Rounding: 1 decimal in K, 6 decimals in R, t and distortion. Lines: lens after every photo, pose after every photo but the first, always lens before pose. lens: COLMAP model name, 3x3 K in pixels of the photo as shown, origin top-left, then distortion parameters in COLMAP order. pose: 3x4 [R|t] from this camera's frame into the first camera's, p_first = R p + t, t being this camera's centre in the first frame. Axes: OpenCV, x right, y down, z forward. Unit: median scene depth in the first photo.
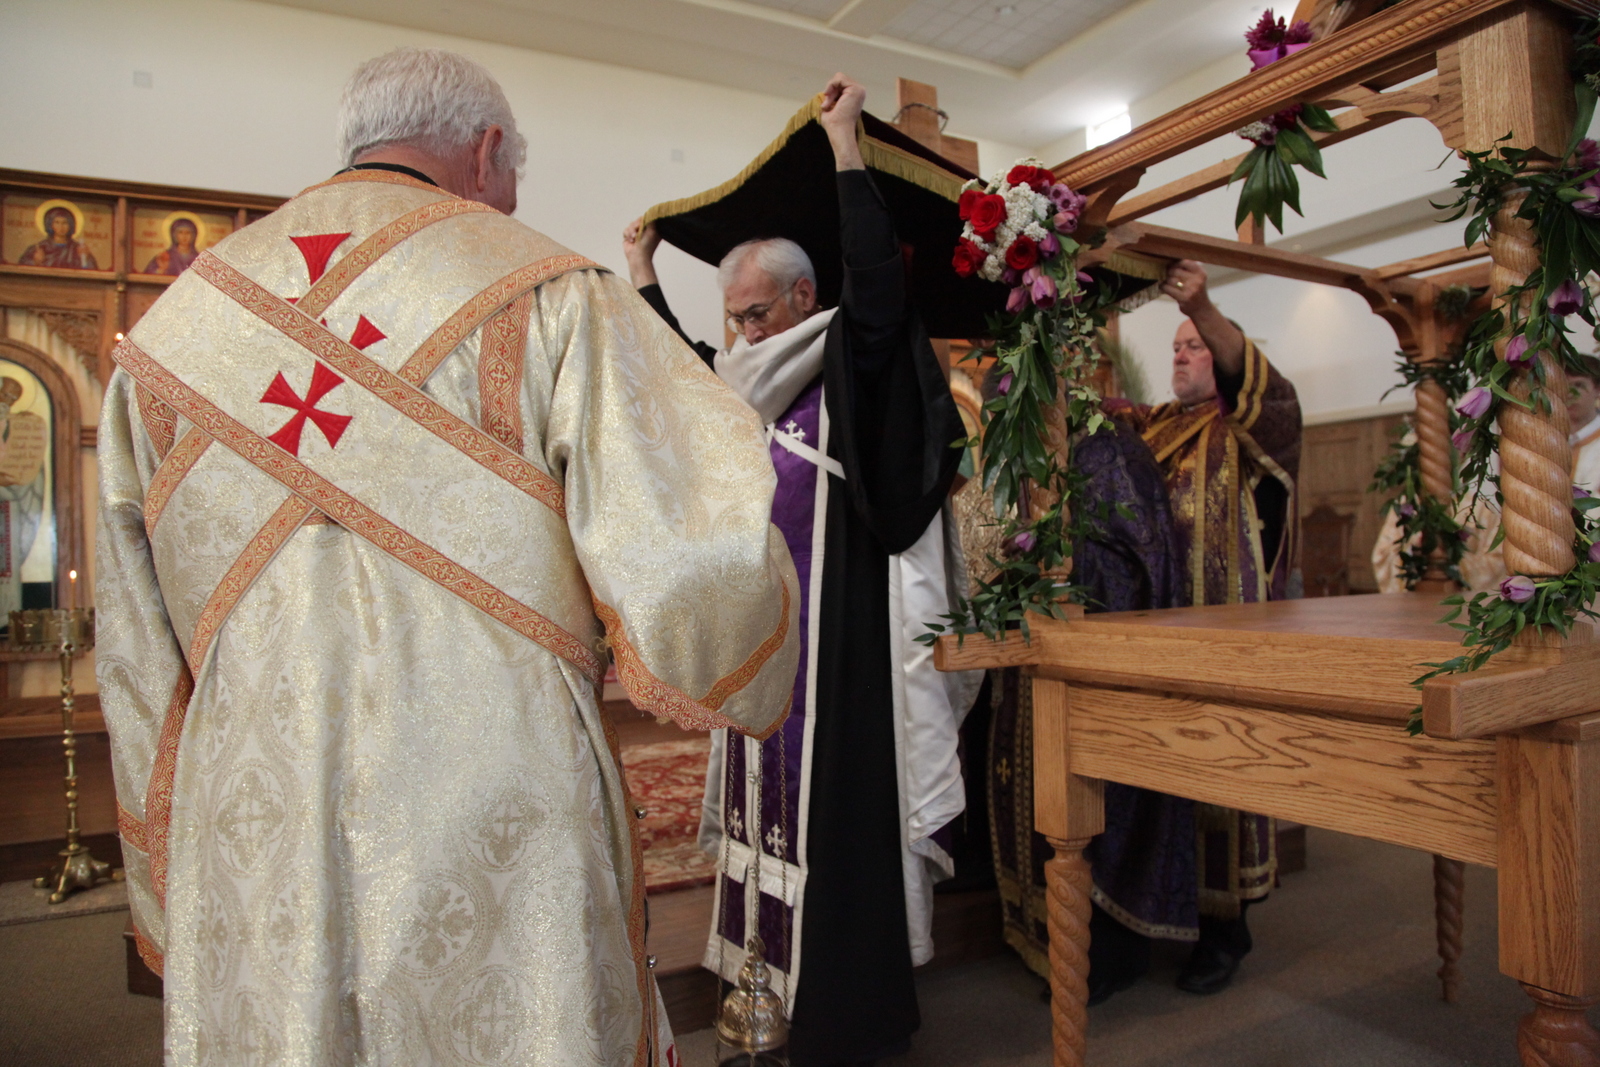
lens RADIAL K [[1072.7, 0, 800.0], [0, 1072.7, 533.5], [0, 0, 1]] dist [-0.131108, 0.064080]
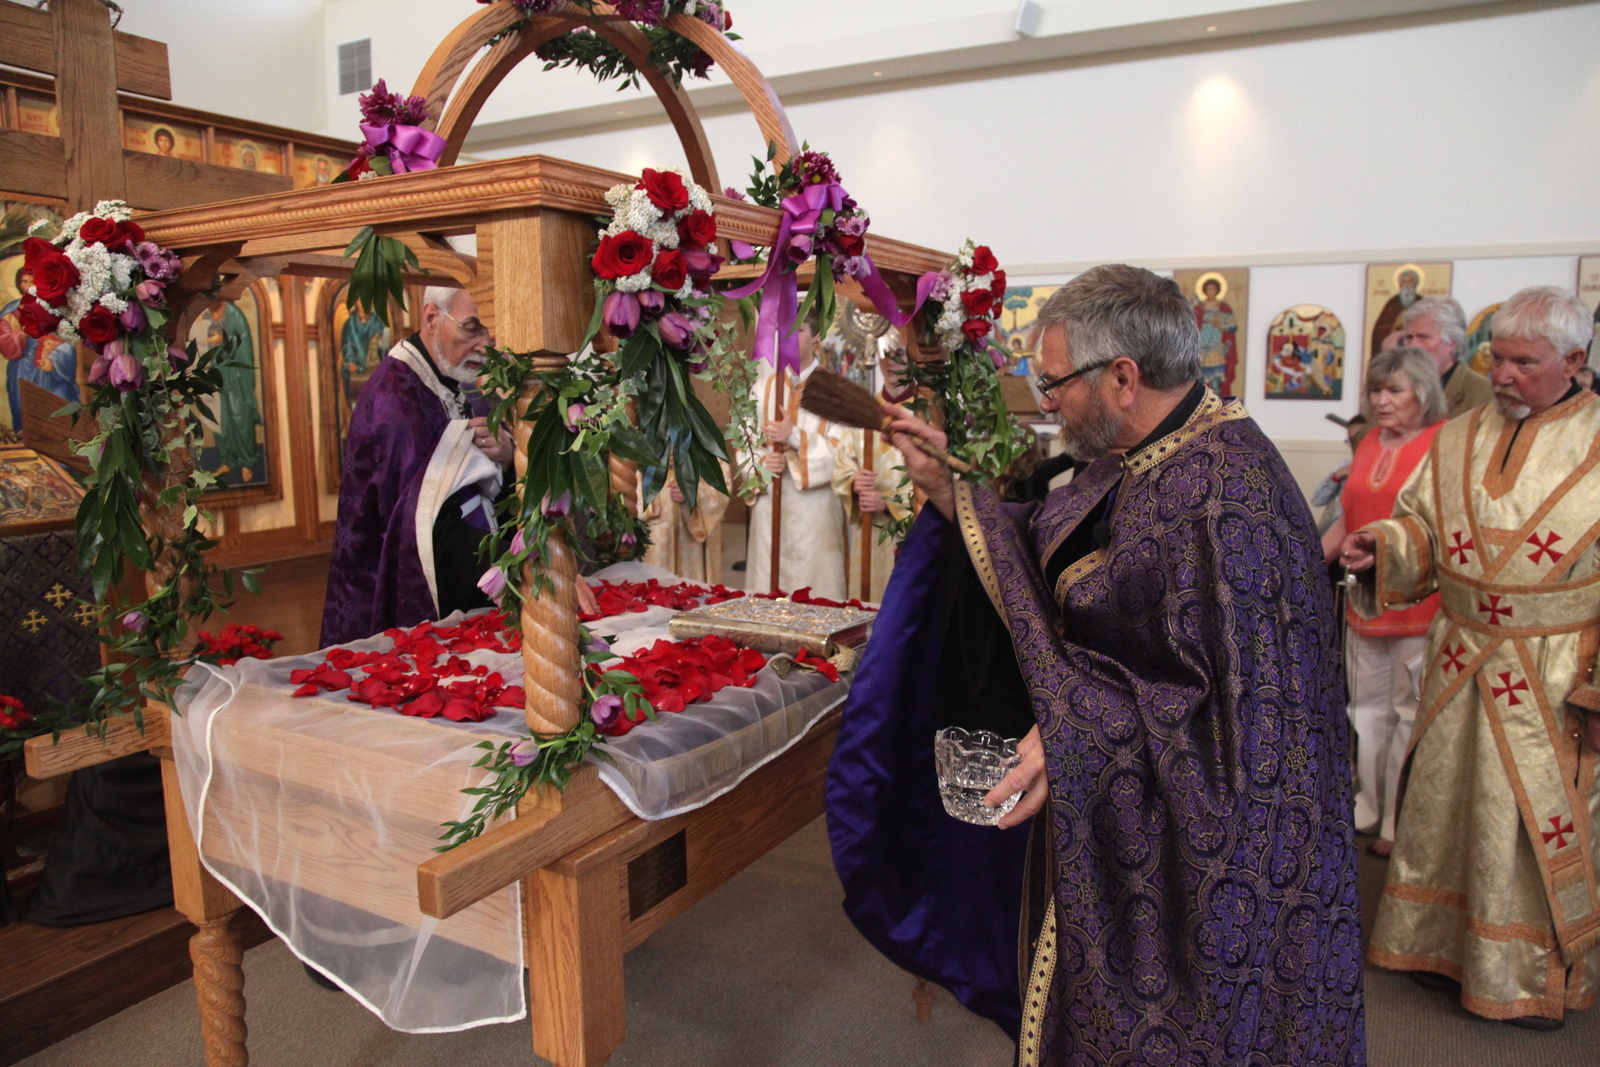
lens RADIAL K [[1134.0, 0, 800.0], [0, 1134.0, 533.5], [0, 0, 1]] dist [-0.115384, 0.074930]
pose [[0.839310, -0.054080, 0.540956, 0.199770], [-0.028095, 0.989396, 0.142500, -0.241180], [-0.542926, -0.134800, 0.828891, -0.100580]]
